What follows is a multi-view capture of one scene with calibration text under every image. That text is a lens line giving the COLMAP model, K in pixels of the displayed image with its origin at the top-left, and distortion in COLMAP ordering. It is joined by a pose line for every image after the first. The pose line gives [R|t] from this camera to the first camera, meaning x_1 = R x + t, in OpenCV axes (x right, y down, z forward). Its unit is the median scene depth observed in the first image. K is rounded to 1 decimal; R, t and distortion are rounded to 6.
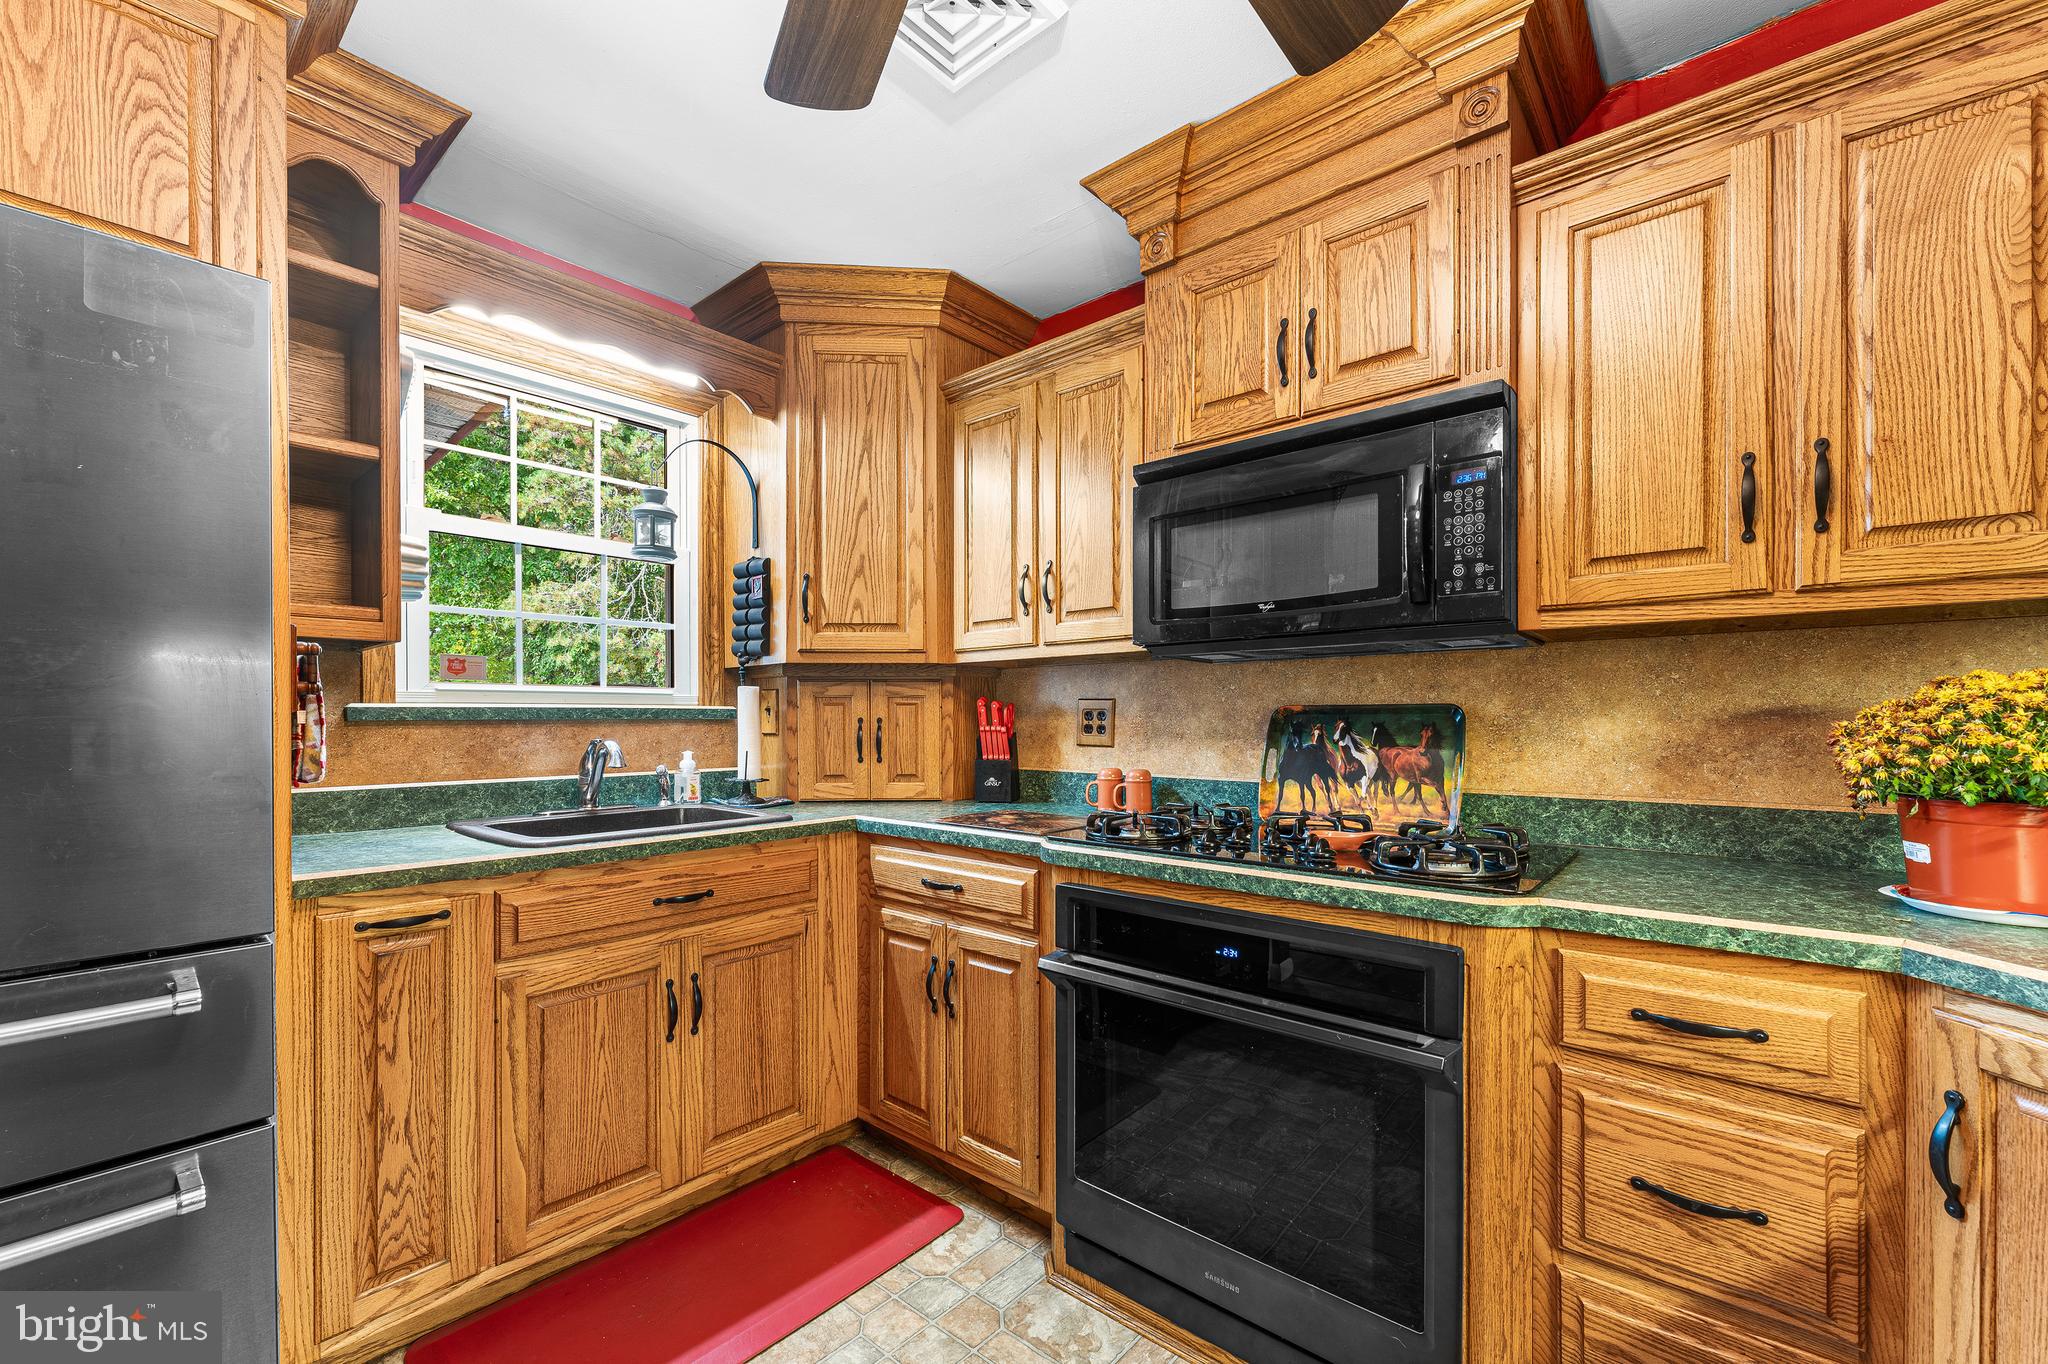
lens RADIAL K [[831.4, 0, 1040.0], [0, 831.4, 722.5], [0, 0, 1]] dist [-0.001927, -0.000147]
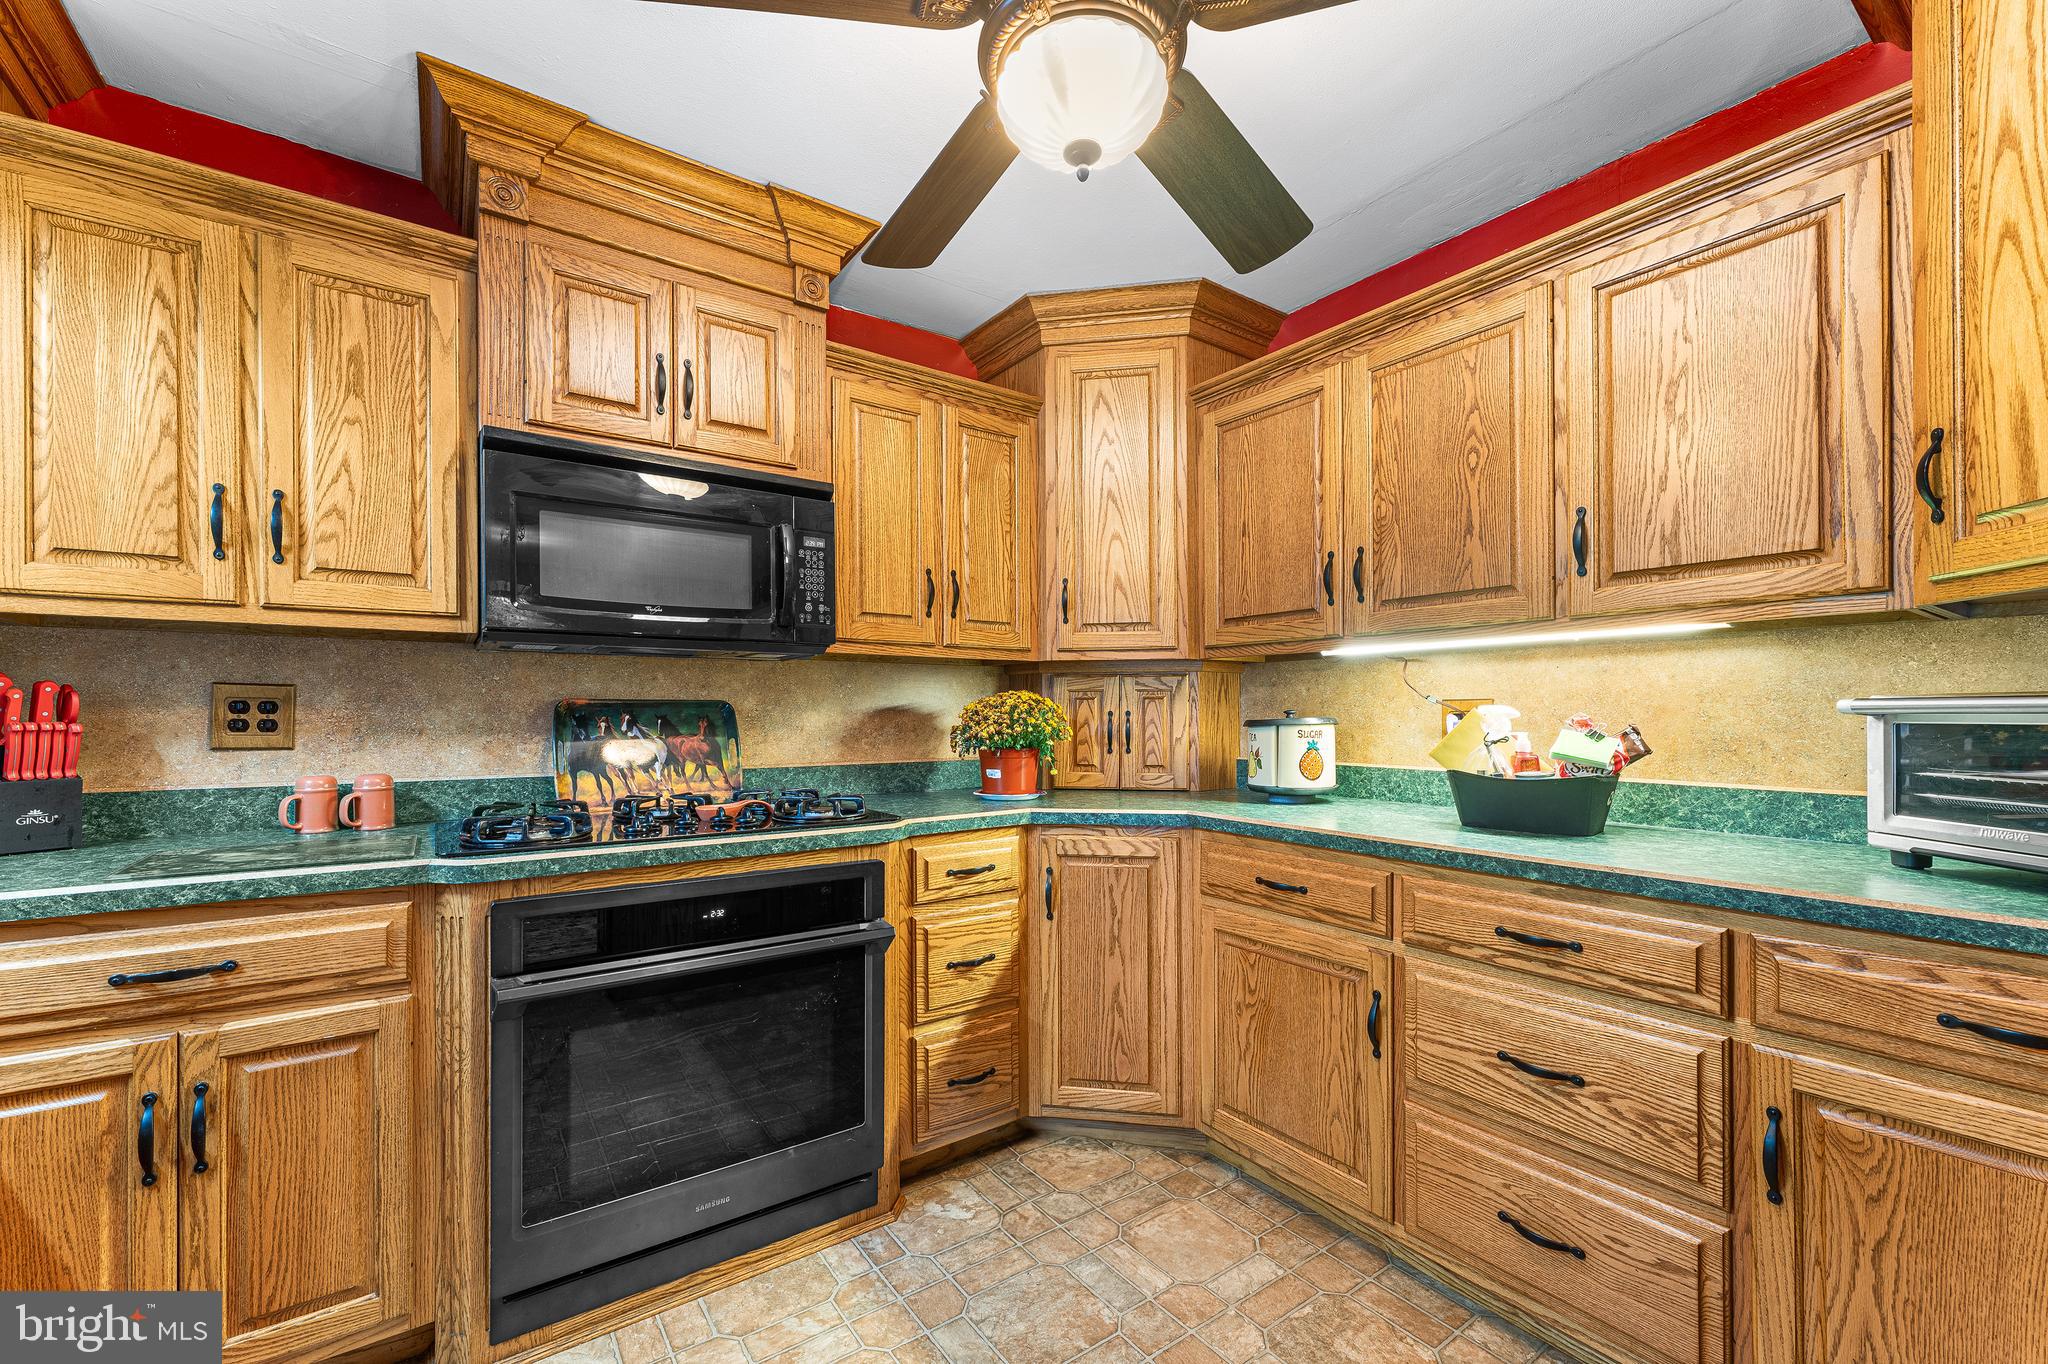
lens RADIAL K [[831.4, 0, 1018.9], [0, 831.4, 712.1], [0, 0, 1]] dist [-0.001927, -0.000147]
pose [[0.247682, 0.003675, 0.968834, -0.621330], [0.004404, 0.999978, -0.004919, 0.003632], [-0.968831, 0.005485, 0.247660, 0.240536]]
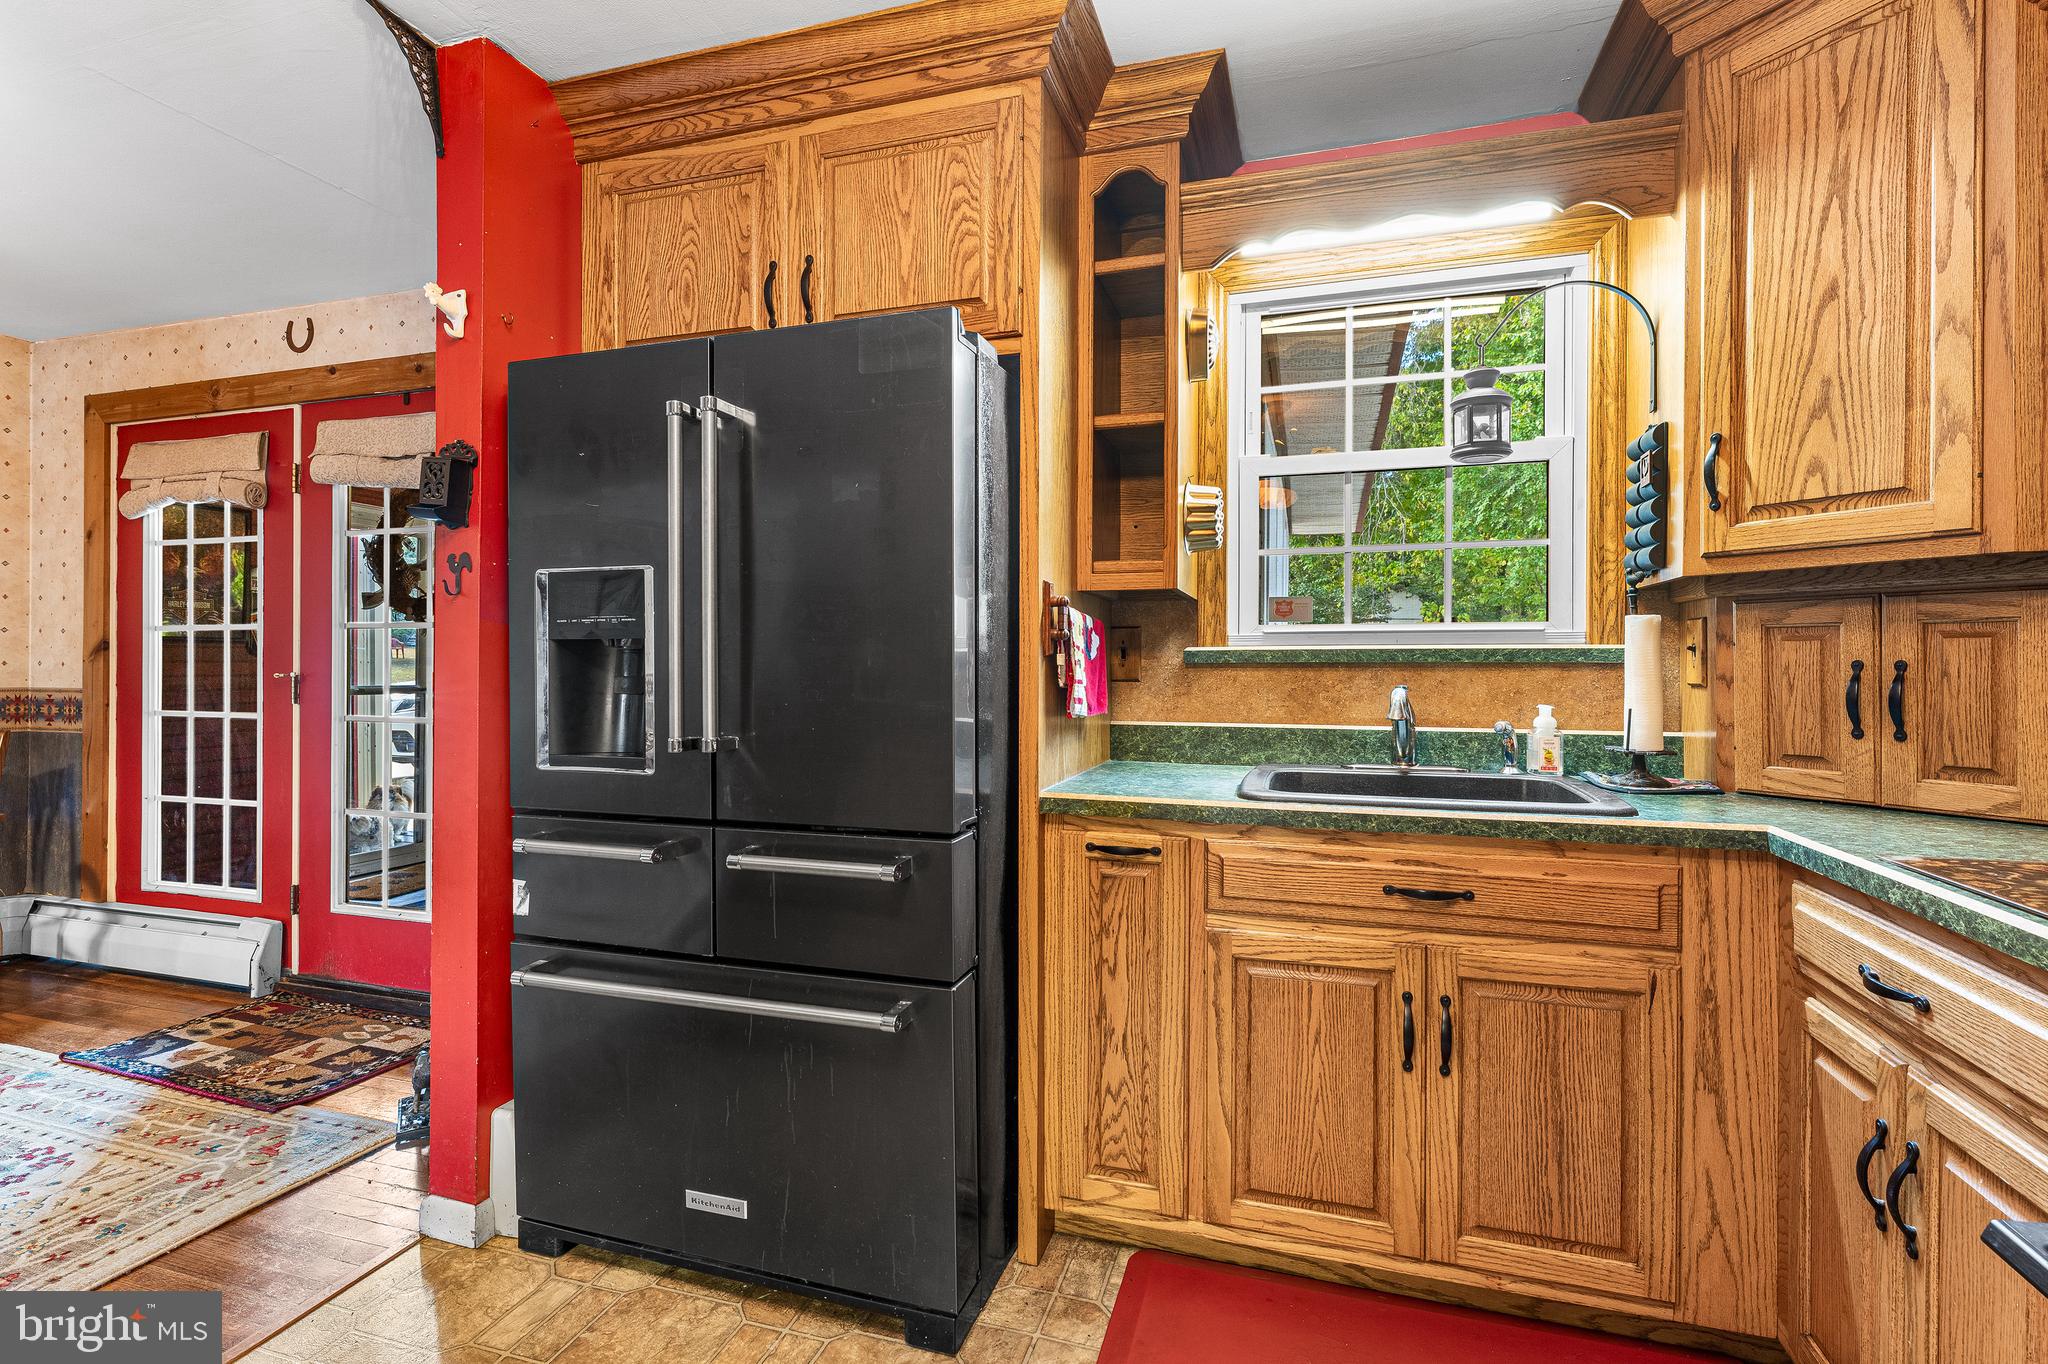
lens RADIAL K [[928.9, 0, 1030.7], [0, 928.9, 666.7], [0, 0, 1]] dist [-0.004801, 0.000327]
pose [[0.388322, 0.005472, -0.921508, 0.216386], [-0.006265, 0.999975, 0.003298, 0.000013], [0.921503, 0.004492, 0.388346, 0.315640]]
